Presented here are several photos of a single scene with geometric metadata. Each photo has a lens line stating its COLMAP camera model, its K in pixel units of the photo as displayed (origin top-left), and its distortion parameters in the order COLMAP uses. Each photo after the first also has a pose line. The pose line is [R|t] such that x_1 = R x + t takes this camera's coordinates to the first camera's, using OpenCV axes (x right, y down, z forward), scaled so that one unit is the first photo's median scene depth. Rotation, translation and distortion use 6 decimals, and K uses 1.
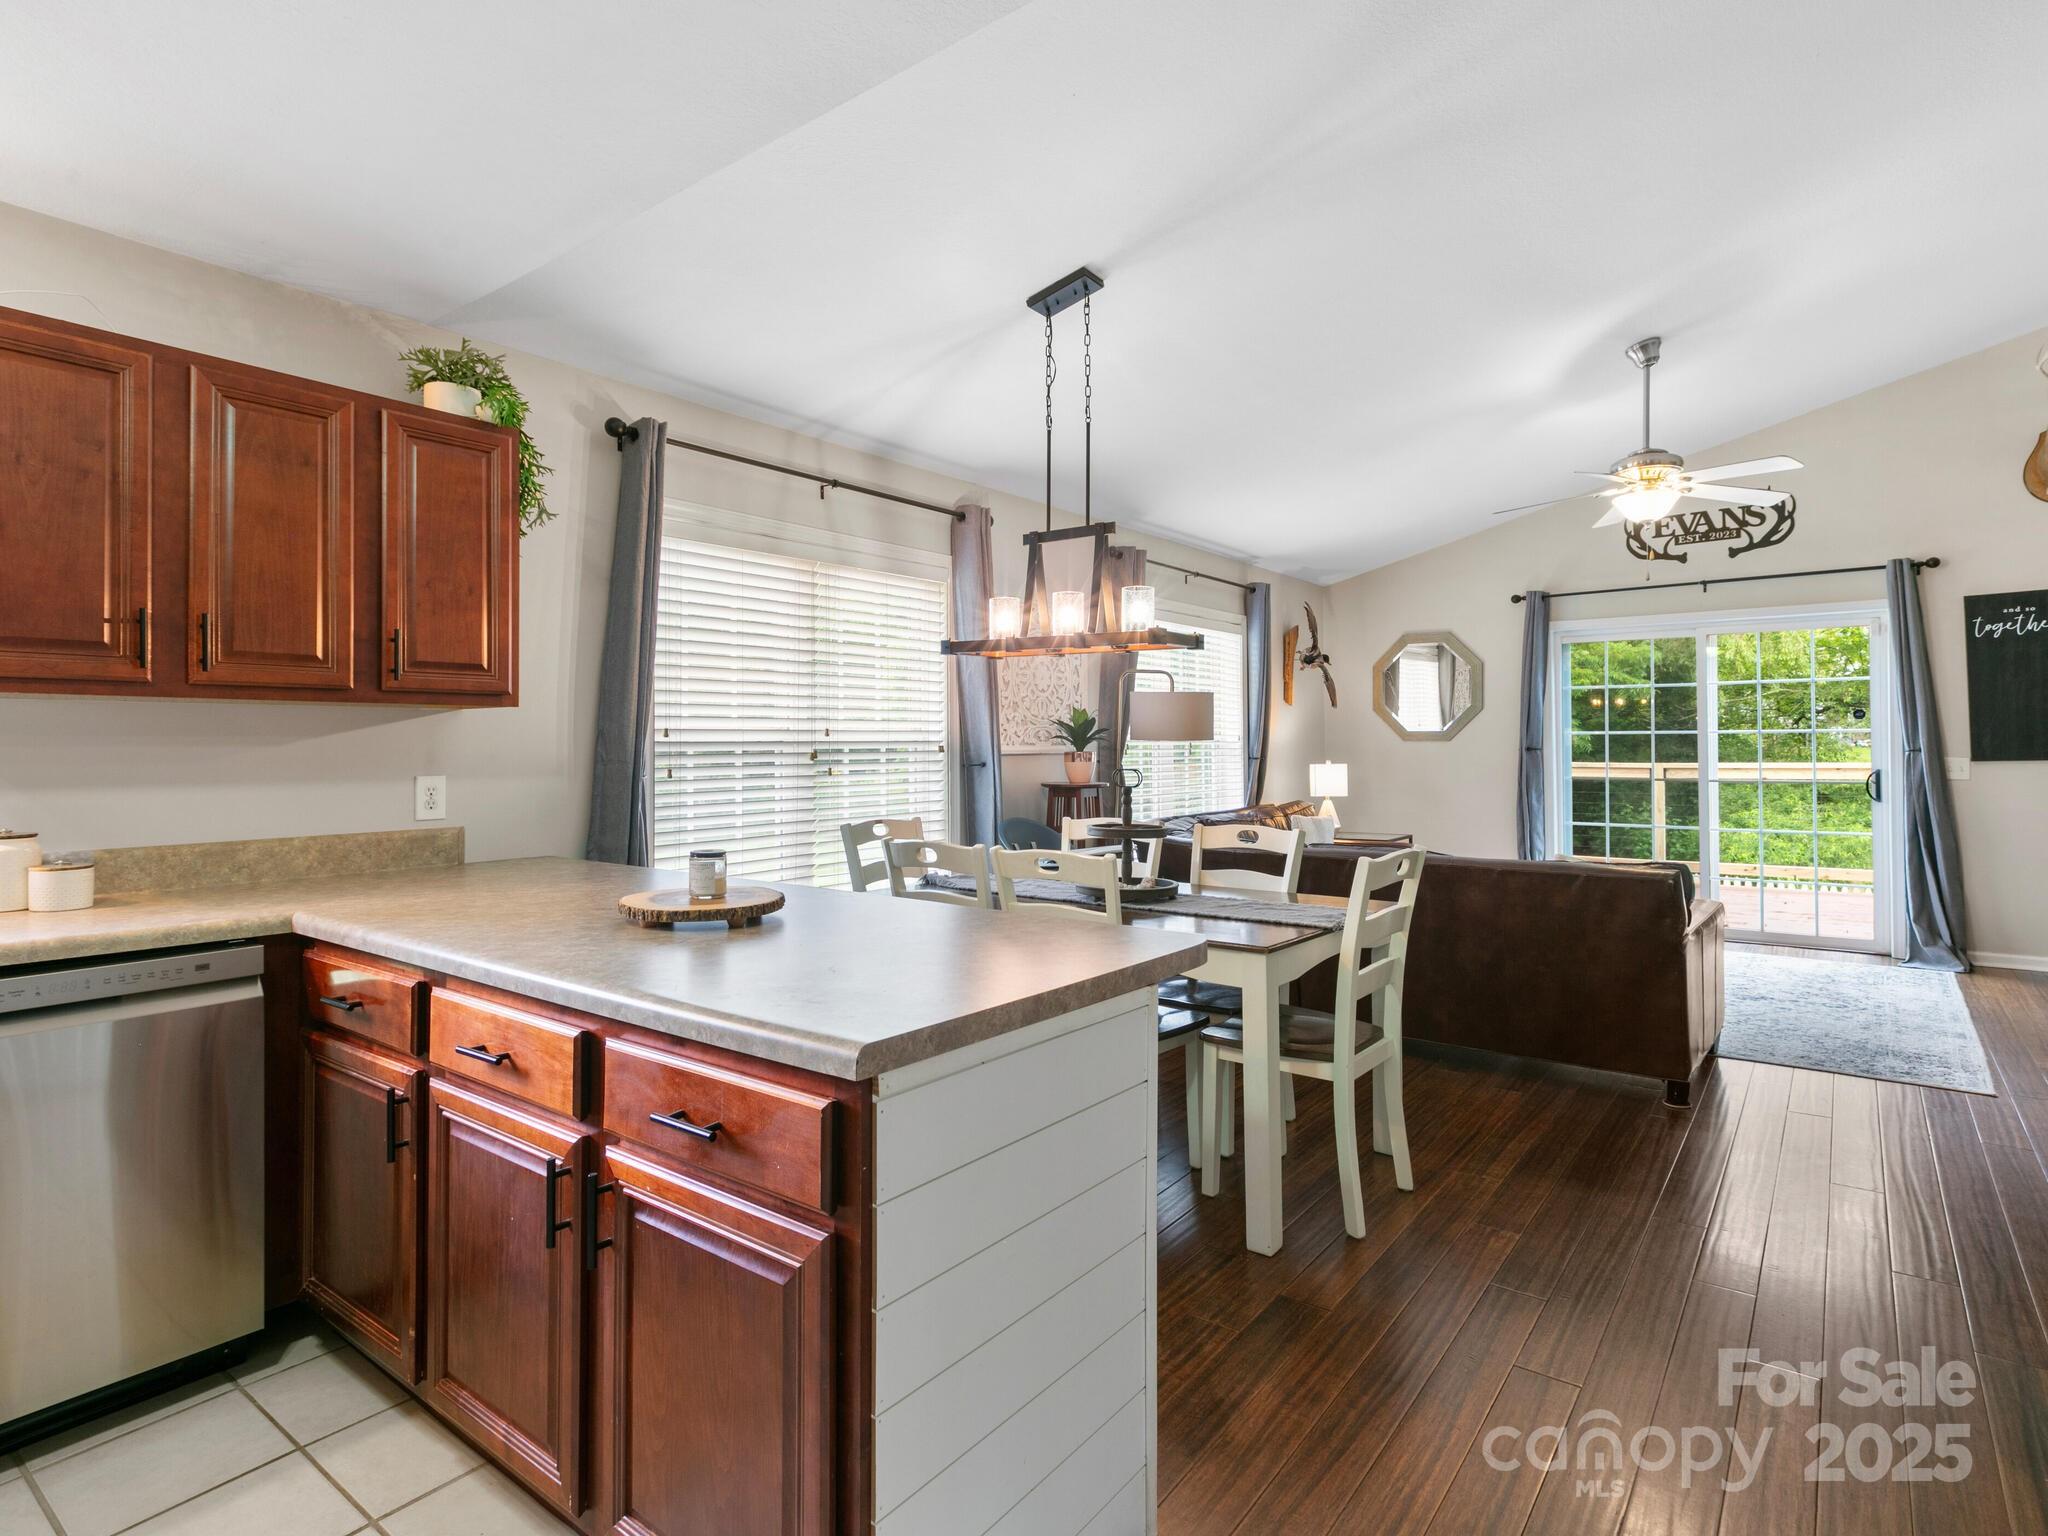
lens RADIAL K [[1069.2, 0, 1032.2], [0, 1069.2, 731.7], [0, 0, 1]] dist [0.010347, -0.002461]
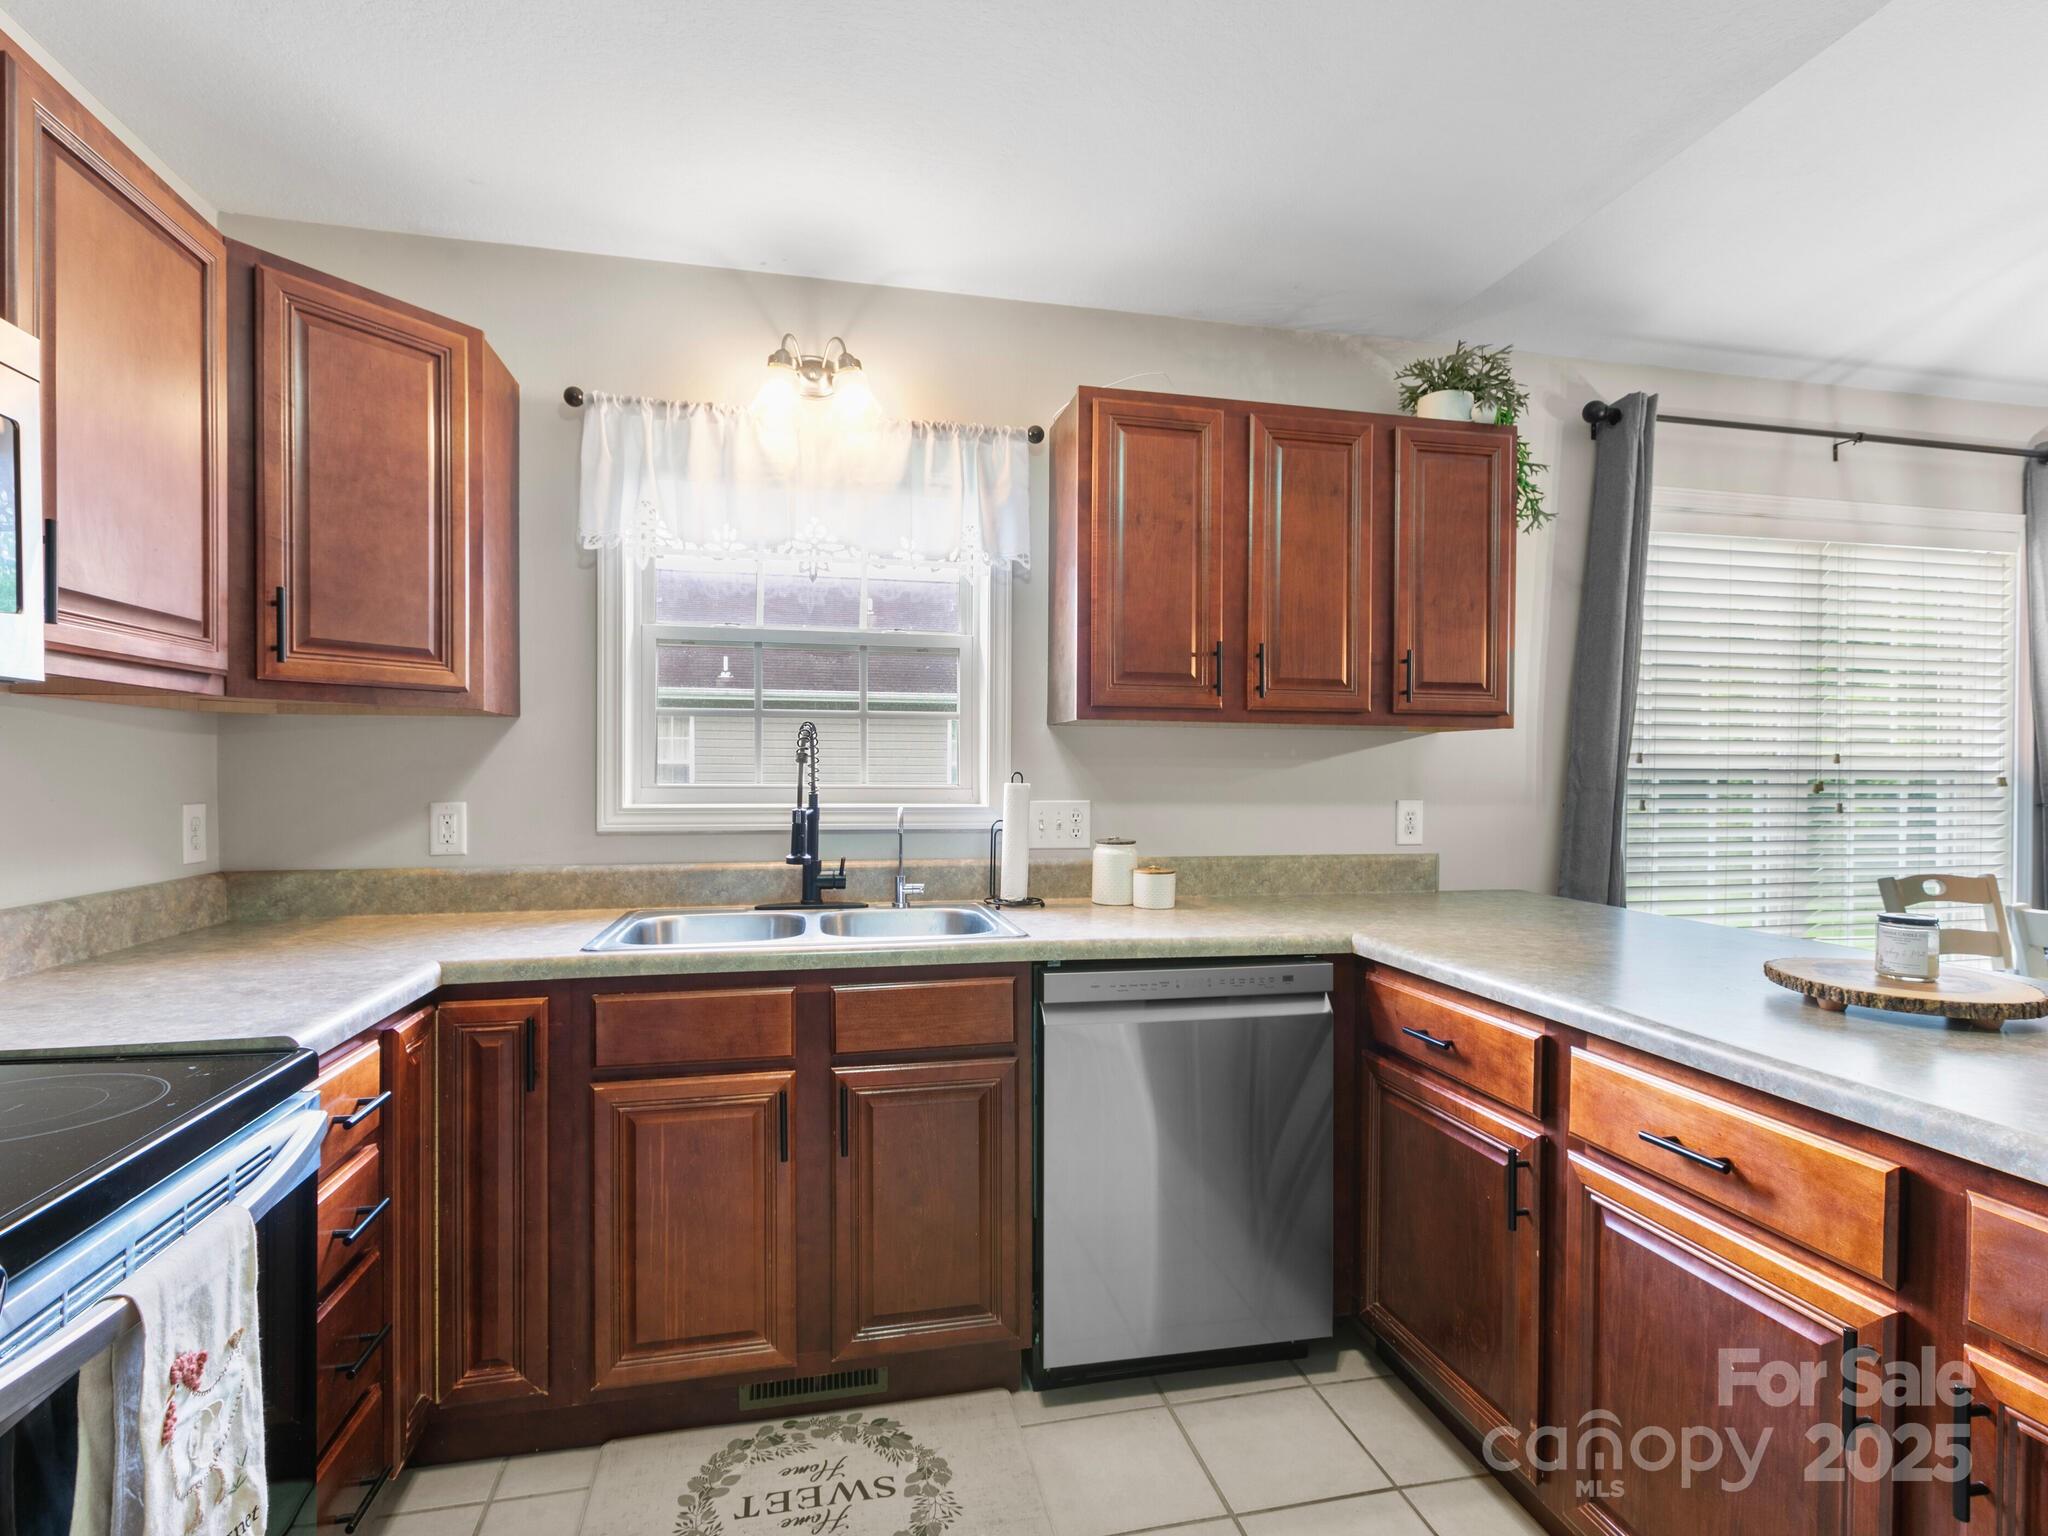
lens RADIAL K [[1024.2, 0, 1019.7], [0, 1024.2, 777.7], [0, 0, 1]] dist [0.001709, -0.000569]
pose [[0.761417, 0.014729, -0.648095, -0.193754], [-0.003421, 0.999819, 0.018703, 0.003449], [0.648253, -0.012023, 0.761330, 0.043684]]
